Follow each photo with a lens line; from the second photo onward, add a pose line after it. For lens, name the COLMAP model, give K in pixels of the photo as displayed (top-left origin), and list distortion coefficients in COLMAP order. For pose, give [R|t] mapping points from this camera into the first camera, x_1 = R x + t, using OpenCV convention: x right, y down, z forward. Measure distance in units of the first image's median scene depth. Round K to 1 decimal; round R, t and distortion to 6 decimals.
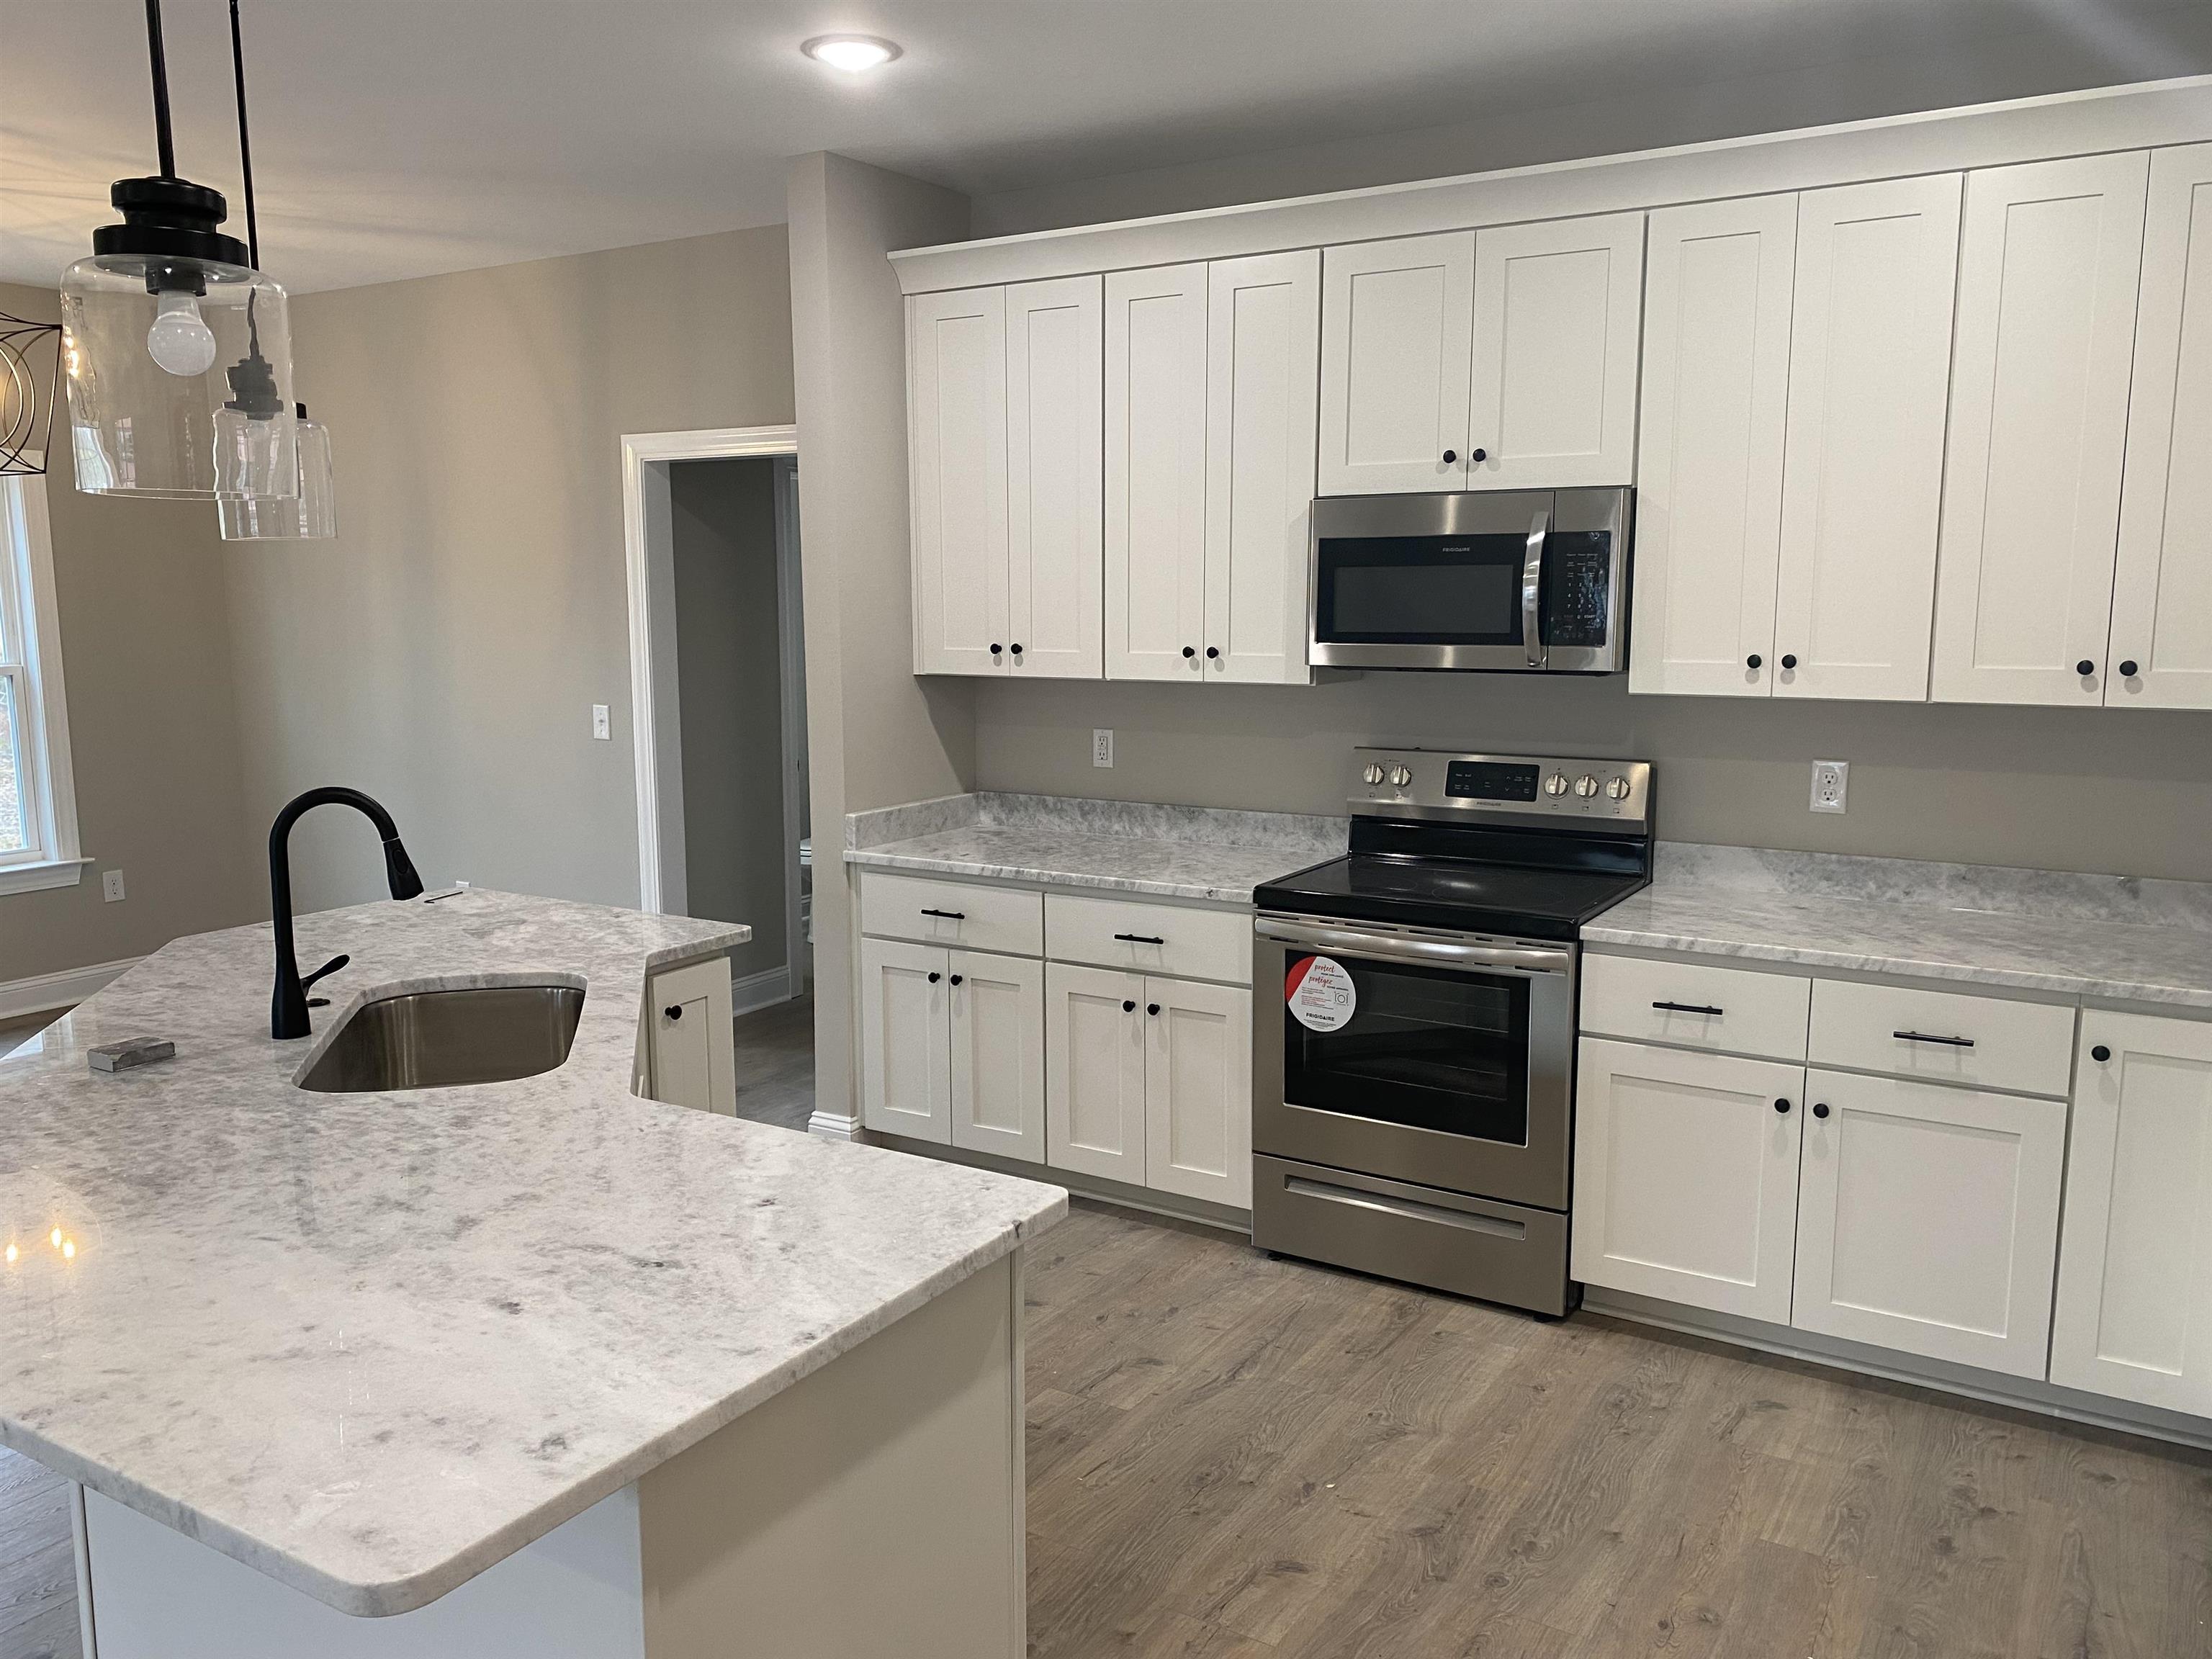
lens RADIAL K [[1668.0, 0, 1080.1], [0, 1668.0, 828.9], [0, 0, 1]] dist [0.067611, -0.084468]
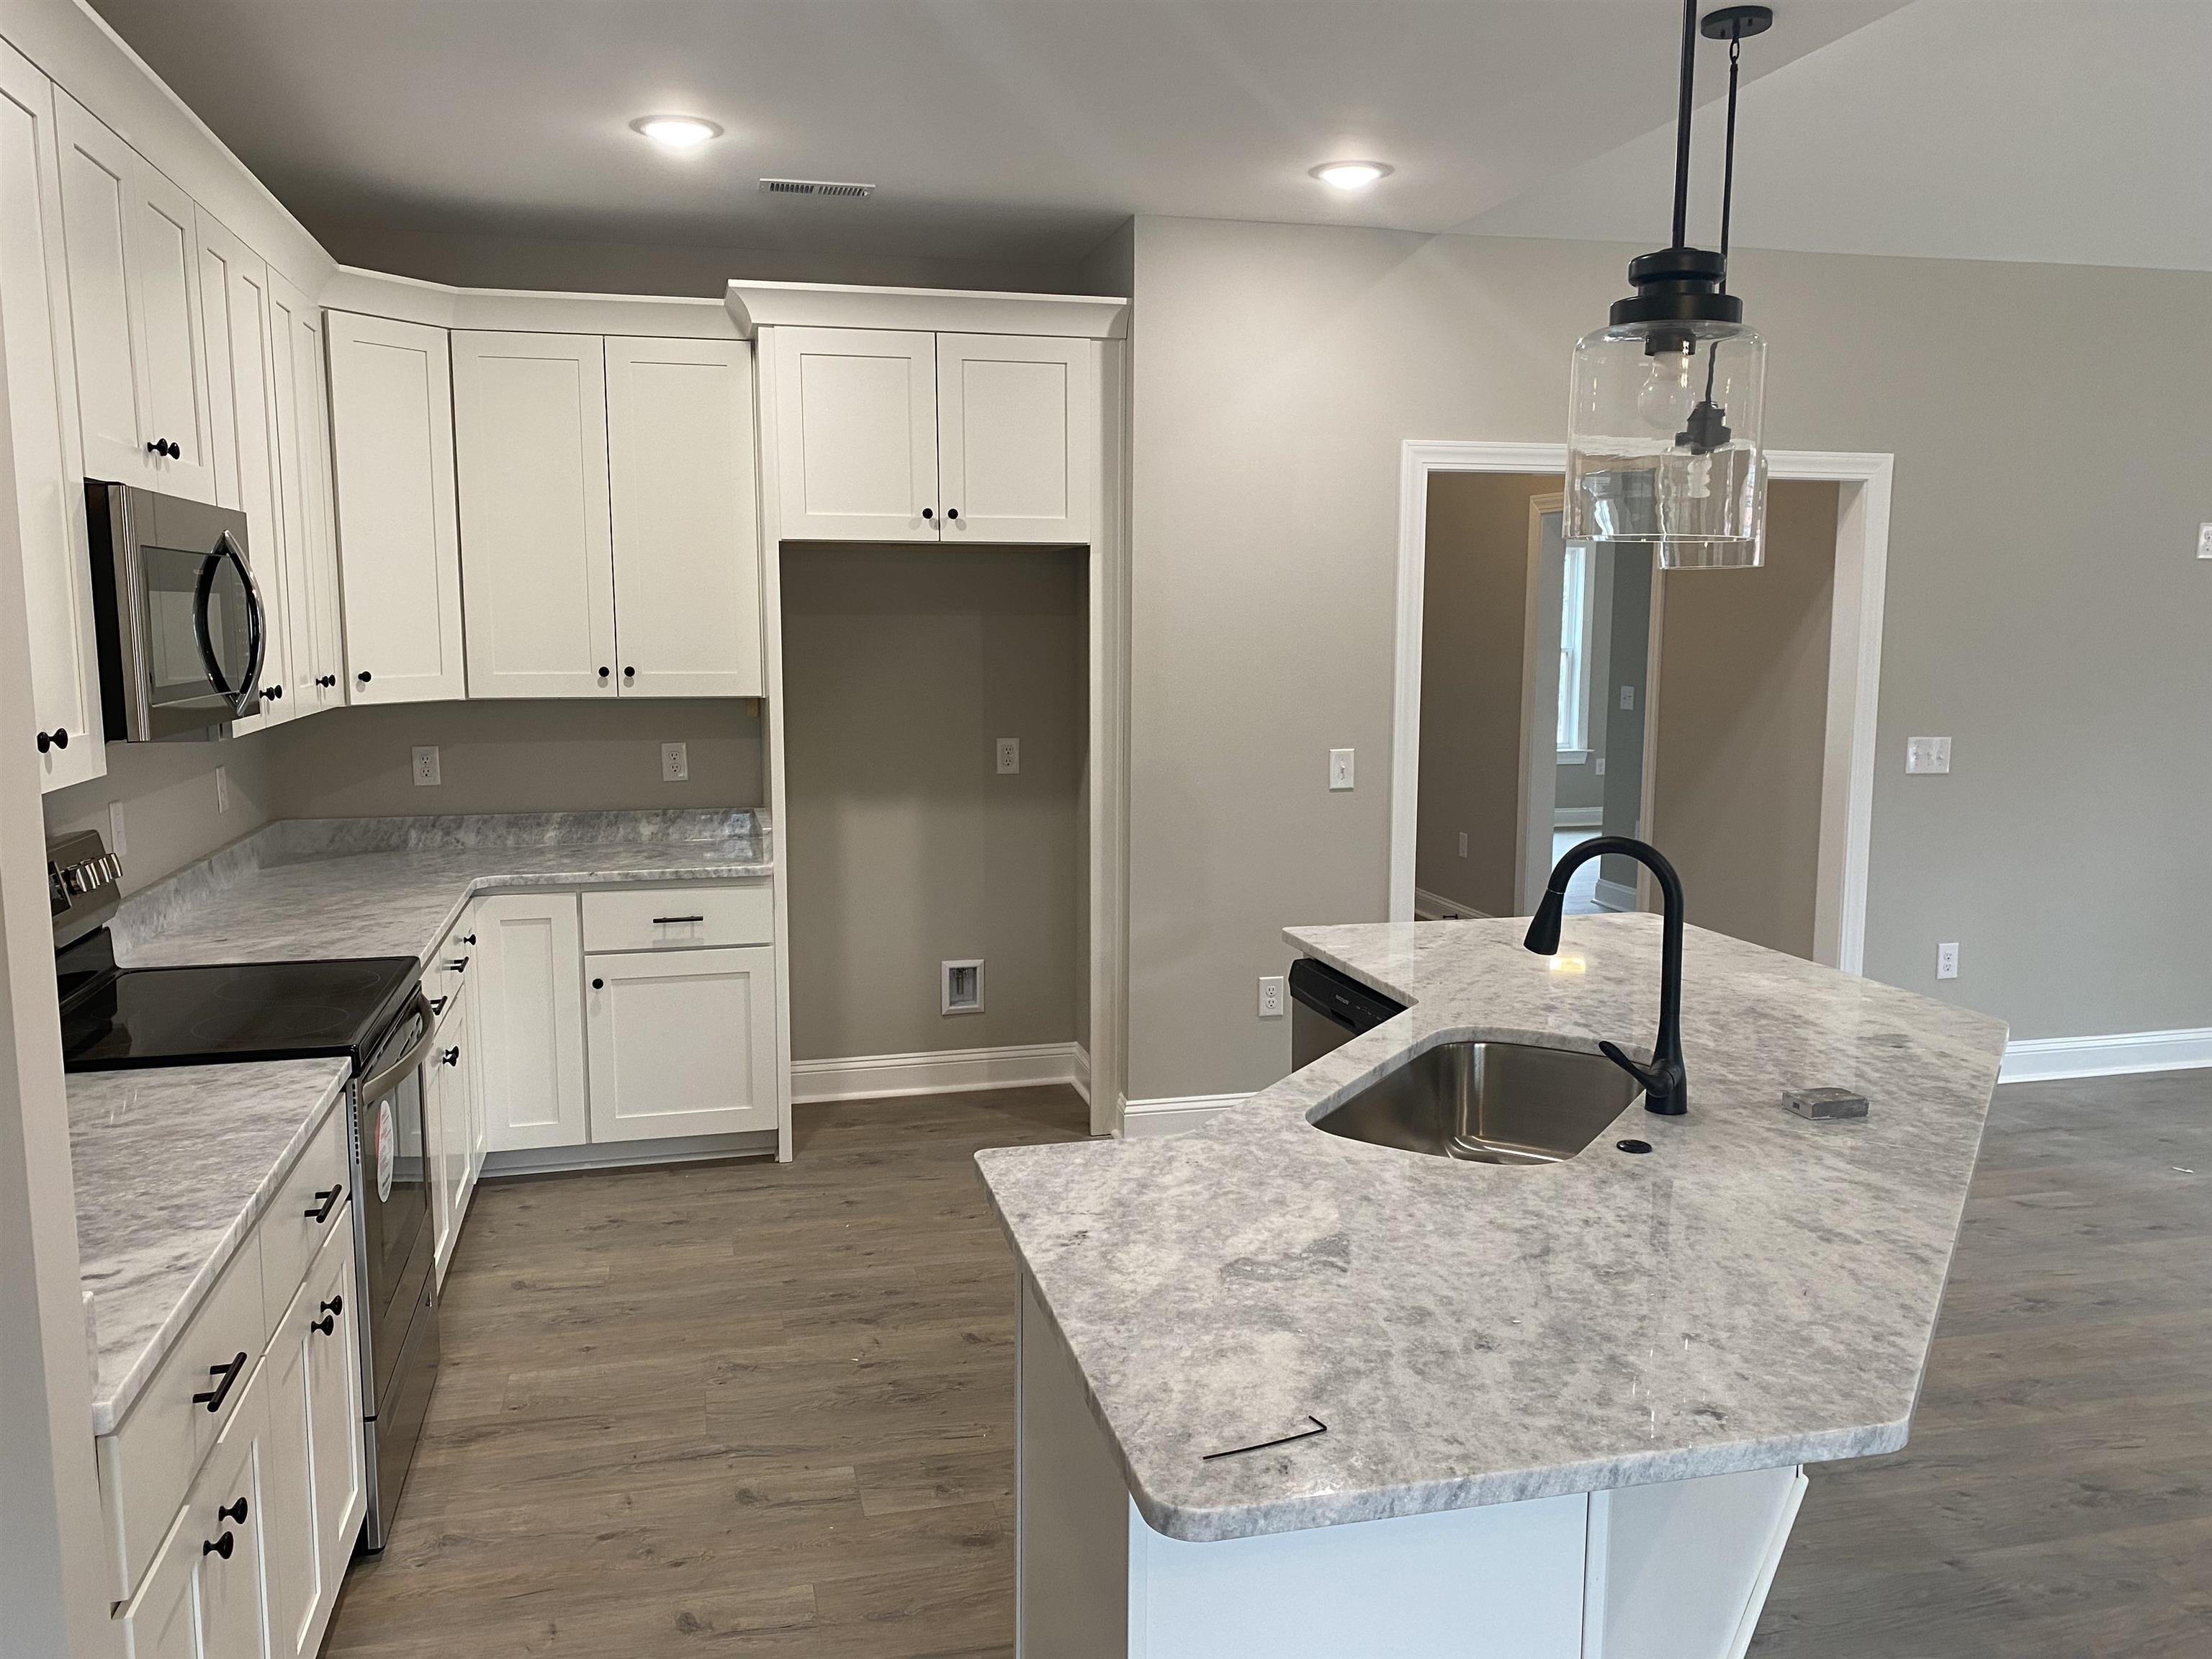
lens RADIAL K [[1659.6, 0, 1091.2], [0, 1659.6, 833.3], [0, 0, 1]] dist [0.061271, -0.068066]
pose [[-0.715991, -0.089036, 0.692409, -0.652440], [0.103304, 0.967402, 0.231219, -0.199433], [-0.690424, 0.237079, -0.683453, 1.366896]]
